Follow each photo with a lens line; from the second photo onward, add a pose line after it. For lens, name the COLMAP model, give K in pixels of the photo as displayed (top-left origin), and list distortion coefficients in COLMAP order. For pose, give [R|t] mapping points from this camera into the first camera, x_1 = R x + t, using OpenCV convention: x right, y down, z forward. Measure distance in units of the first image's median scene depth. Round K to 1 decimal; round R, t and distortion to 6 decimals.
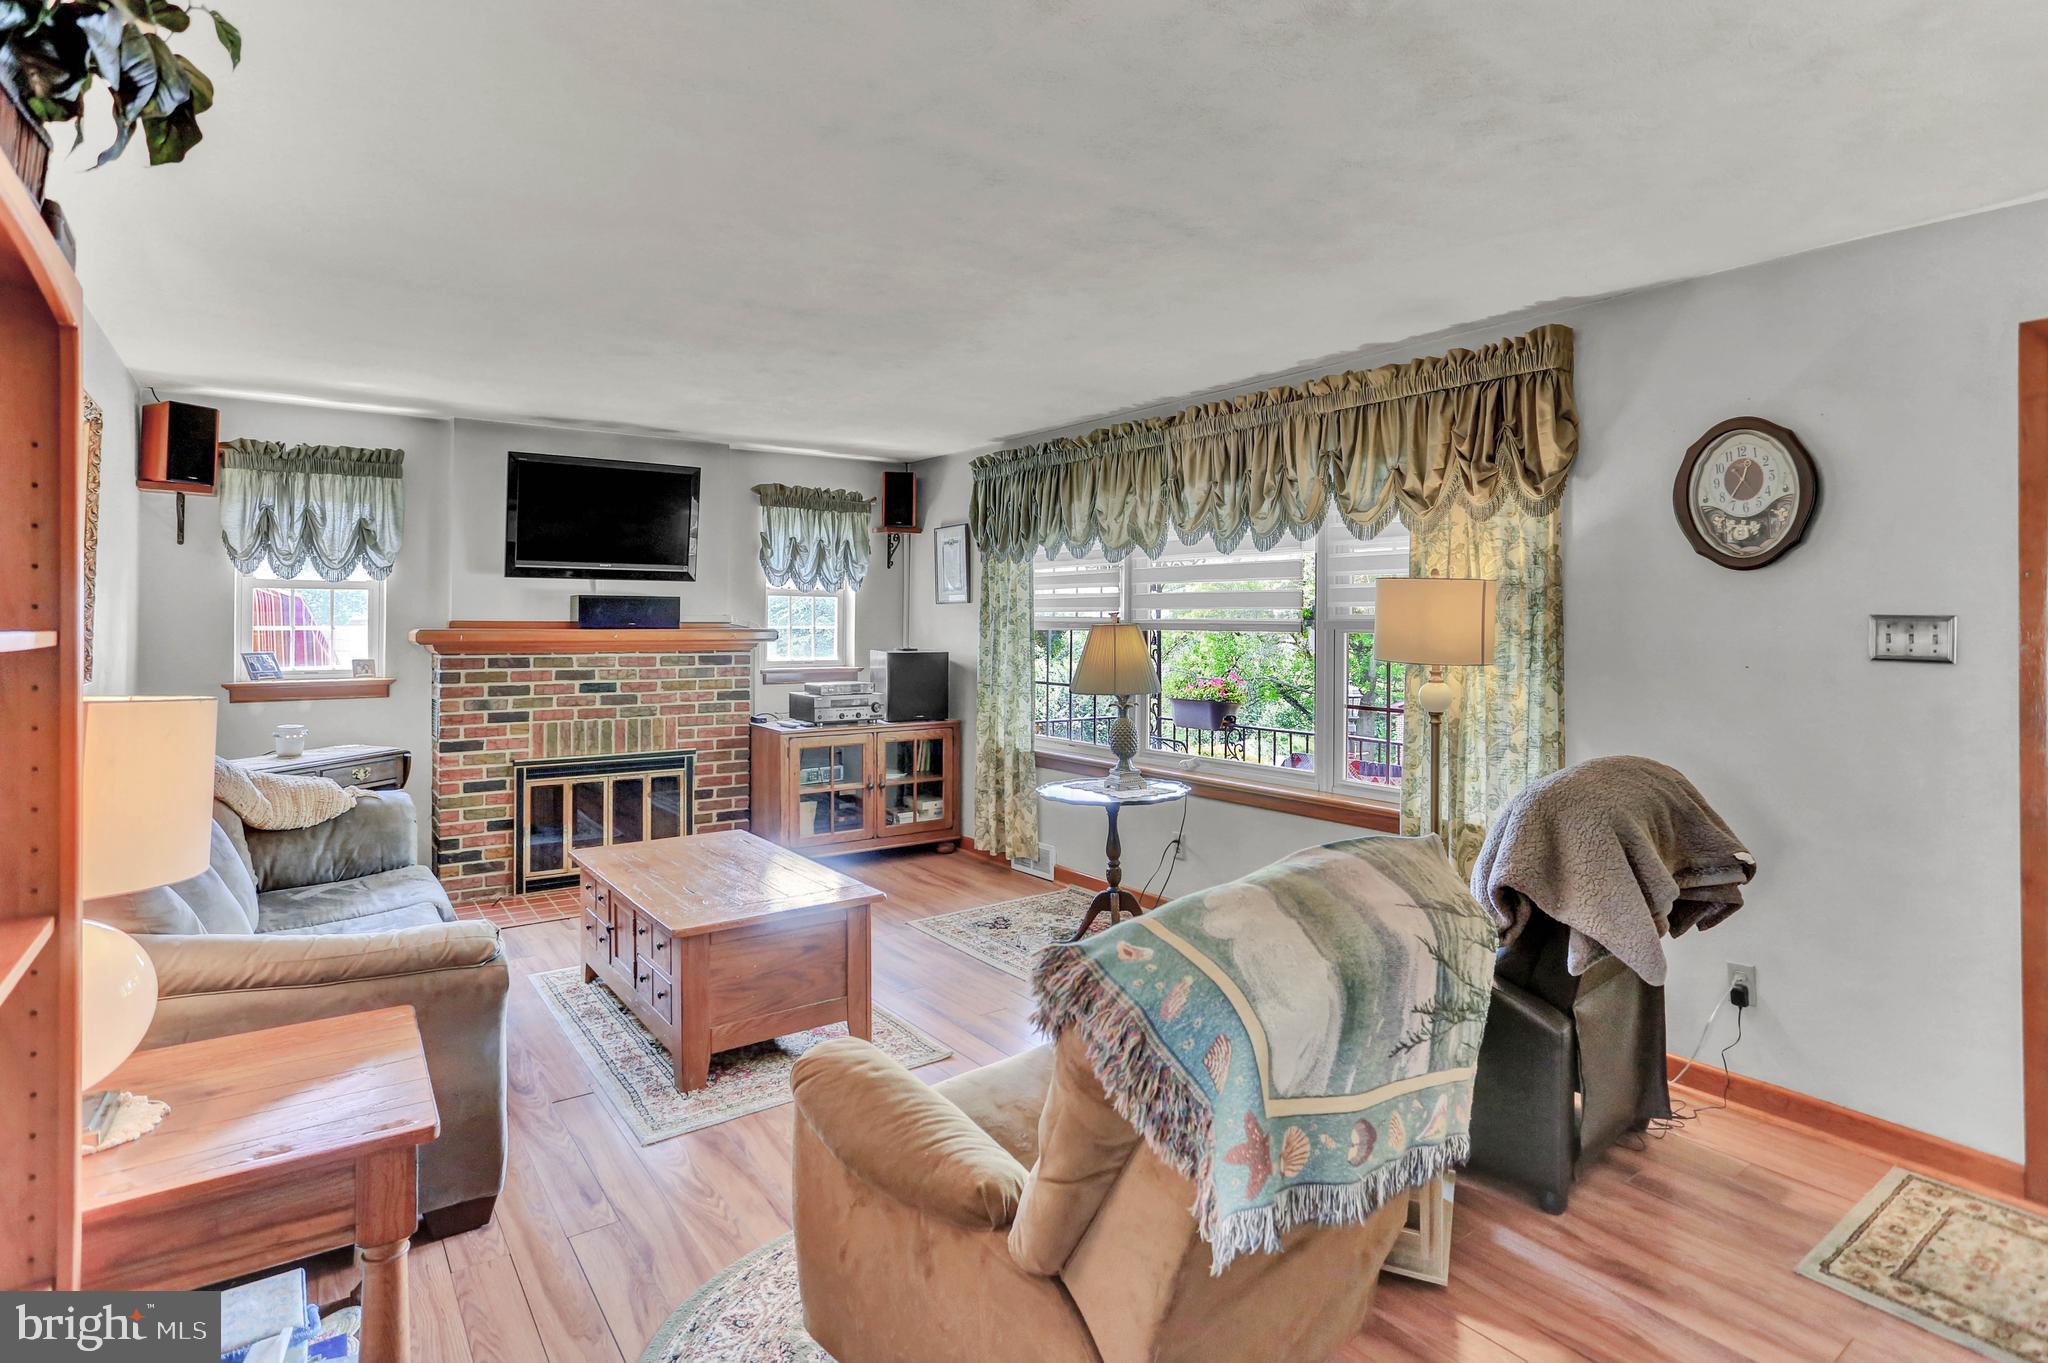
lens RADIAL K [[1012.5, 0, 1010.3], [0, 1012.5, 635.7], [0, 0, 1]] dist [-0.035542, 0.030986]
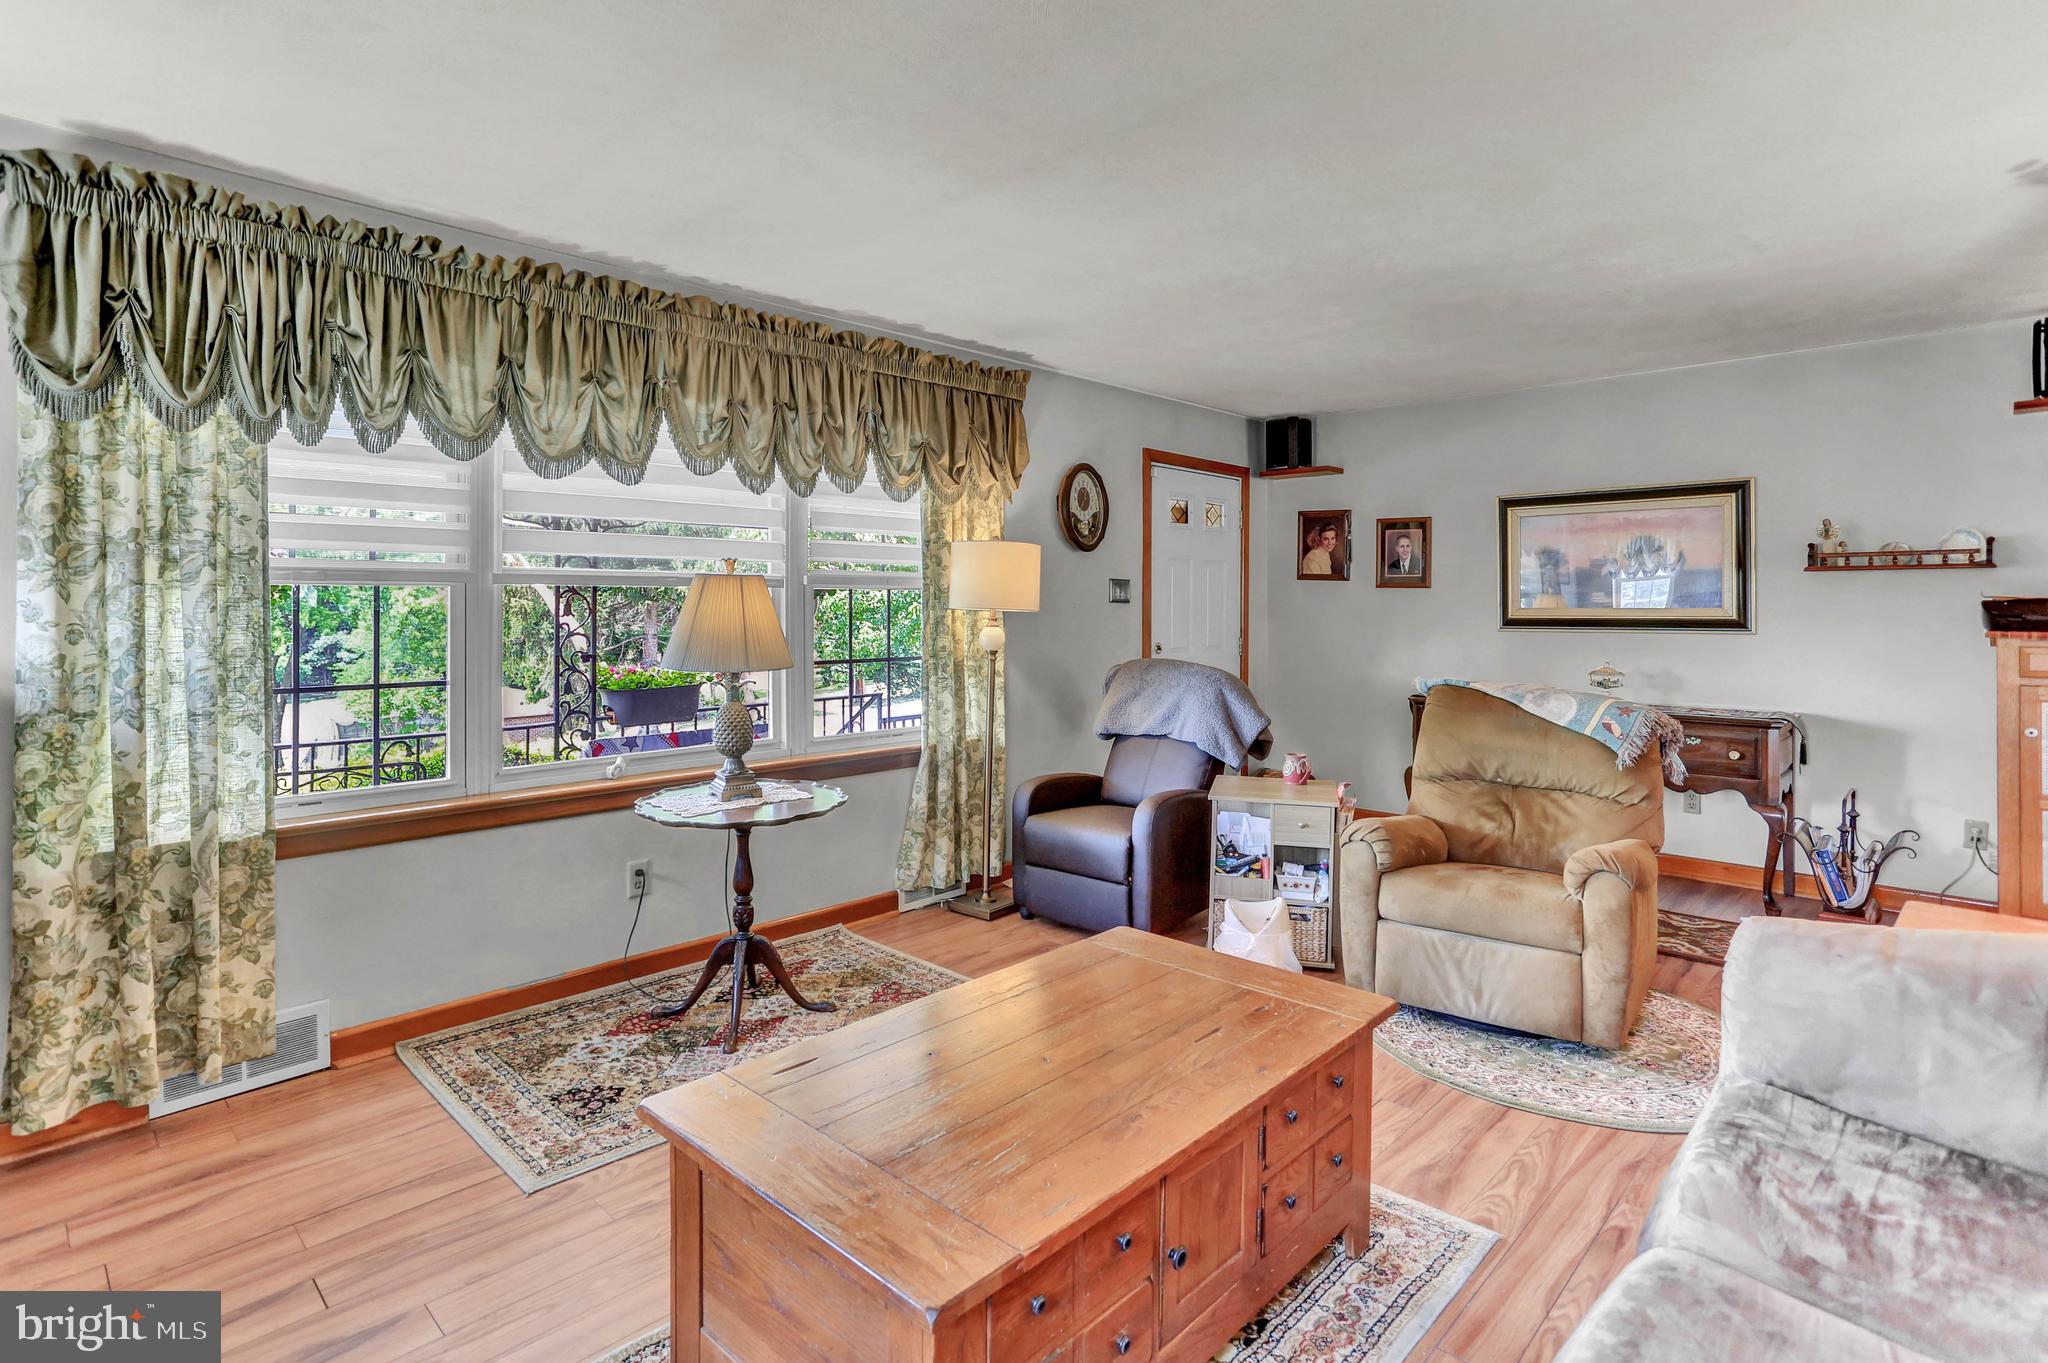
lens RADIAL K [[1038.1, 0, 1028.7], [0, 1038.1, 601.2], [0, 0, 1]] dist [-0.028905, 0.000268]
pose [[-0.163137, -0.004012, 0.986595, -0.664381], [0.009267, 0.999941, 0.005599, 0.005059], [-0.986560, 0.010057, -0.163090, 0.911020]]
